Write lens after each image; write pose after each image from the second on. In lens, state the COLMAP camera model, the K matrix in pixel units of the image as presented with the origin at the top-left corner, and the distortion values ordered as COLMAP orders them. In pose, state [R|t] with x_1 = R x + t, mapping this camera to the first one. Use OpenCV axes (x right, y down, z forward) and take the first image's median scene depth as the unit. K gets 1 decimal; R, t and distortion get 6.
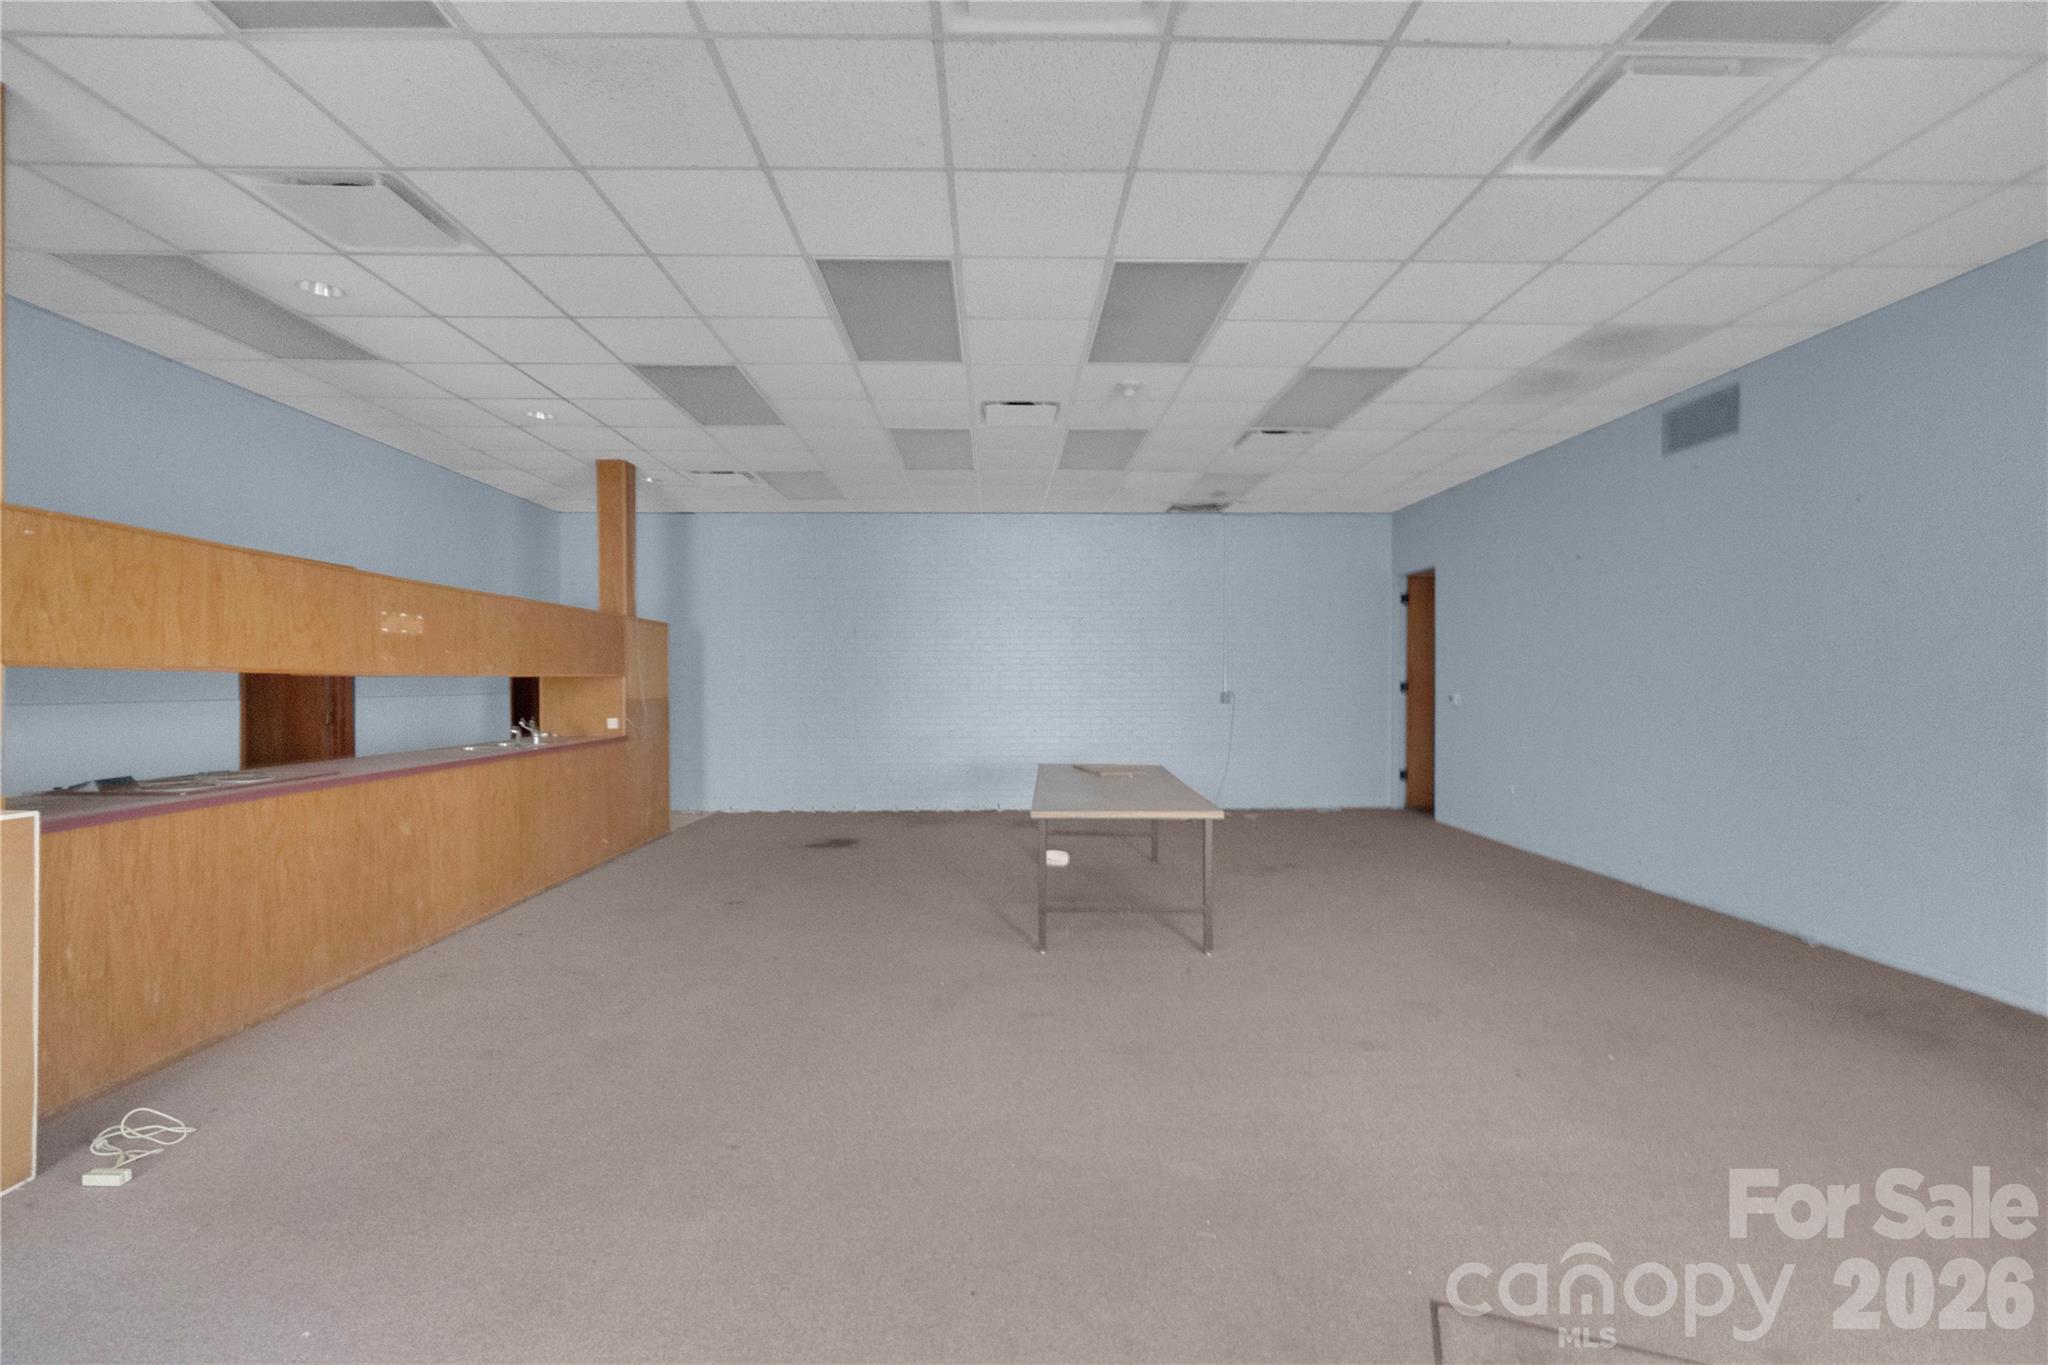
lens RADIAL K [[869.0, 0, 1020.9], [0, 869.0, 689.1], [0, 0, 1]] dist [-0.002863, 0.003773]
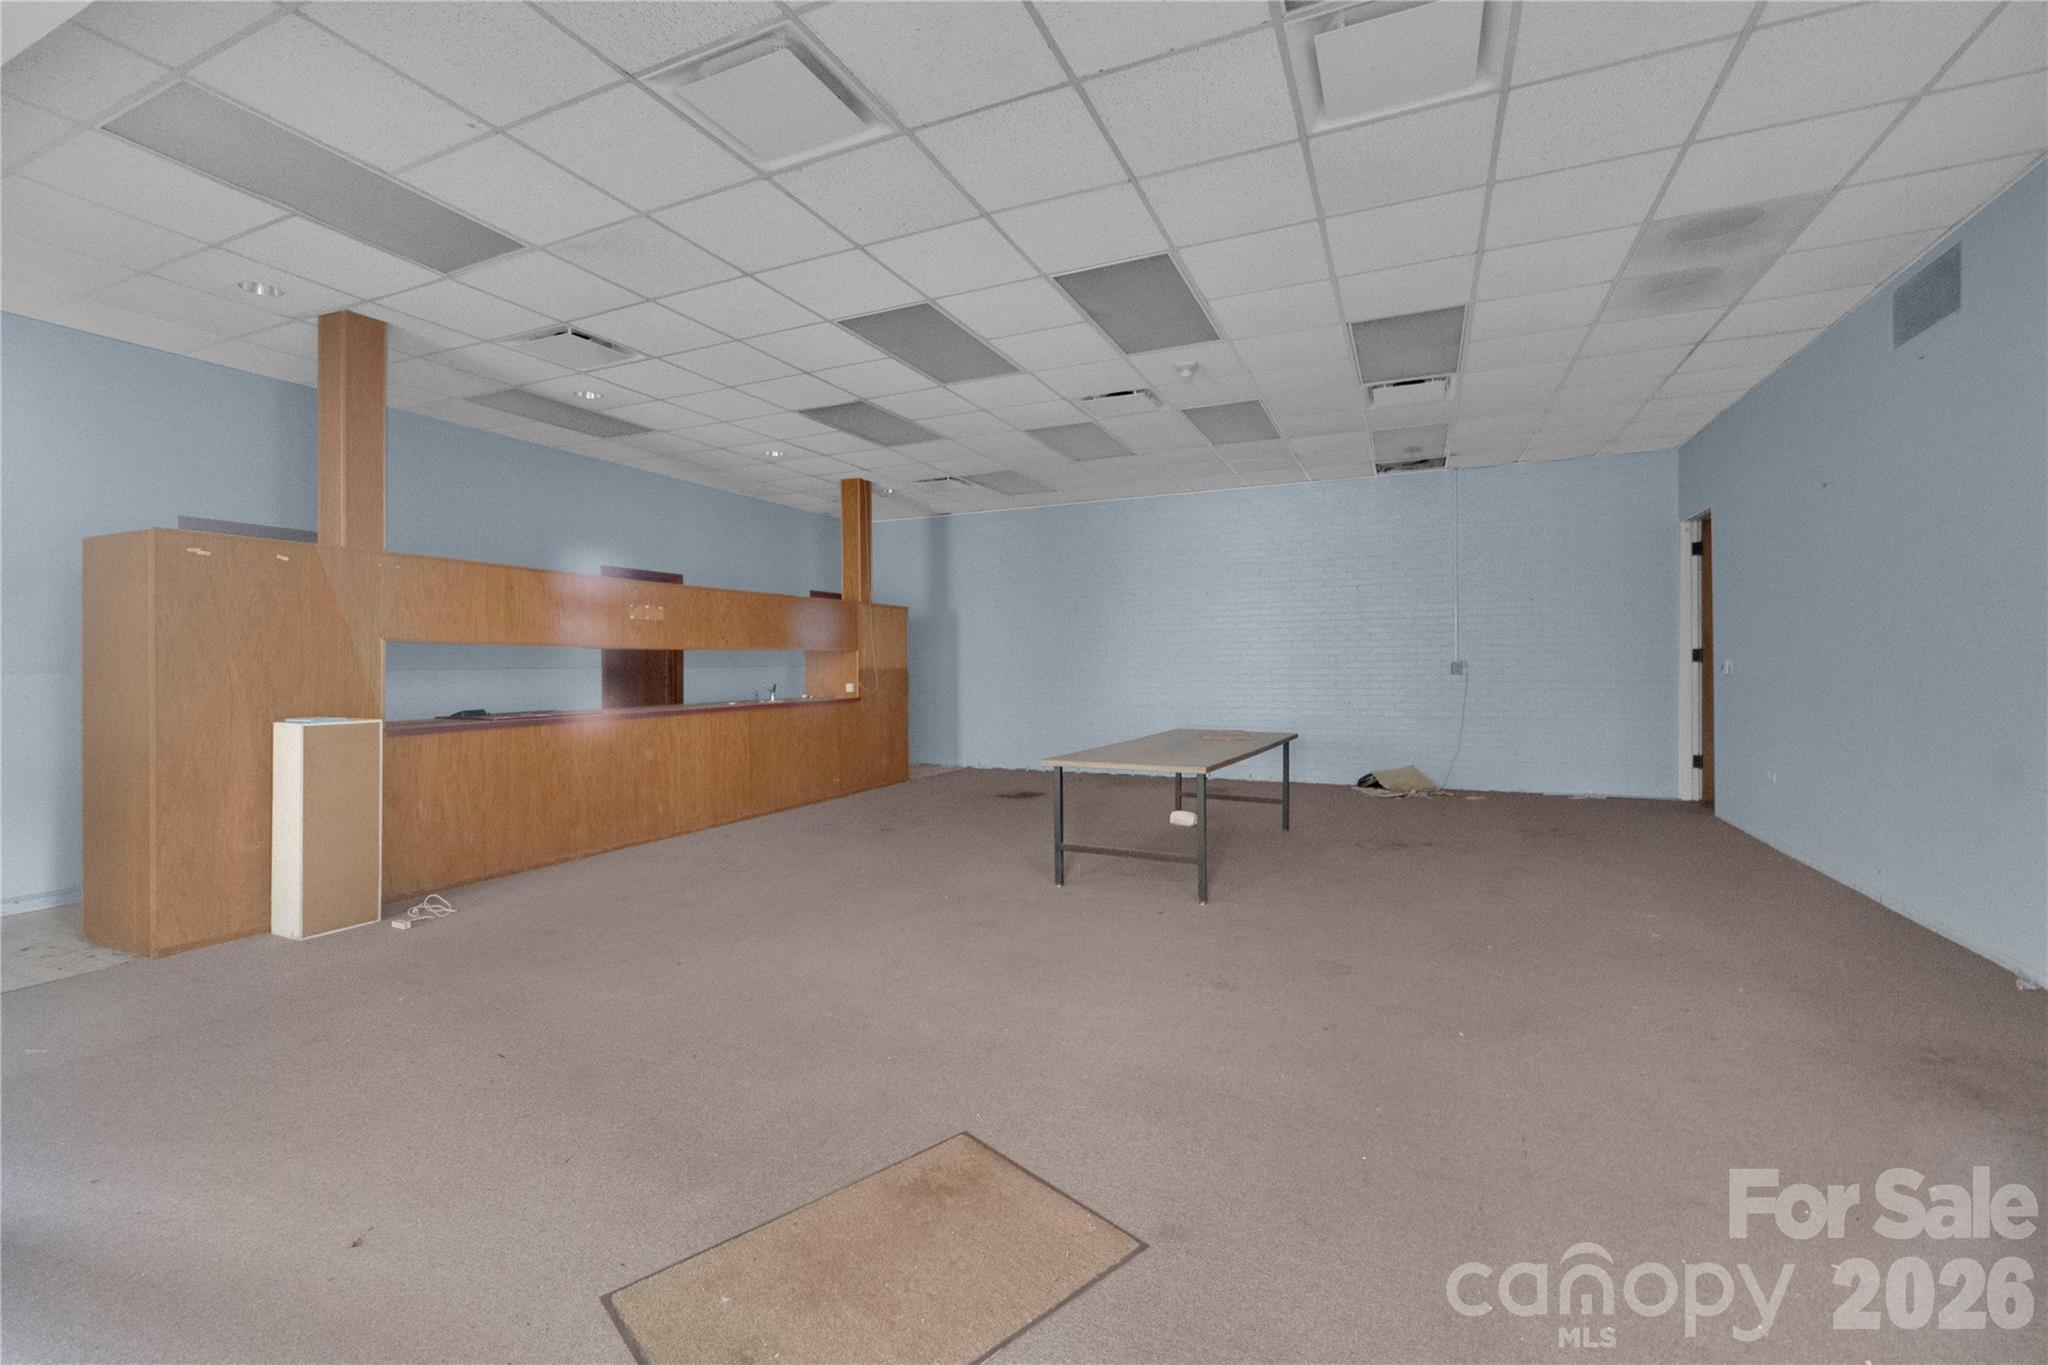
lens RADIAL K [[858.6, 0, 1024.3], [0, 858.6, 659.2], [0, 0, 1]] dist [0.002183, -0.000098]
pose [[0.904026, -0.006827, -0.427423, 0.361538], [0.002694, 0.999944, -0.010275, 0.014882], [0.427469, 0.008137, 0.903994, -0.022850]]
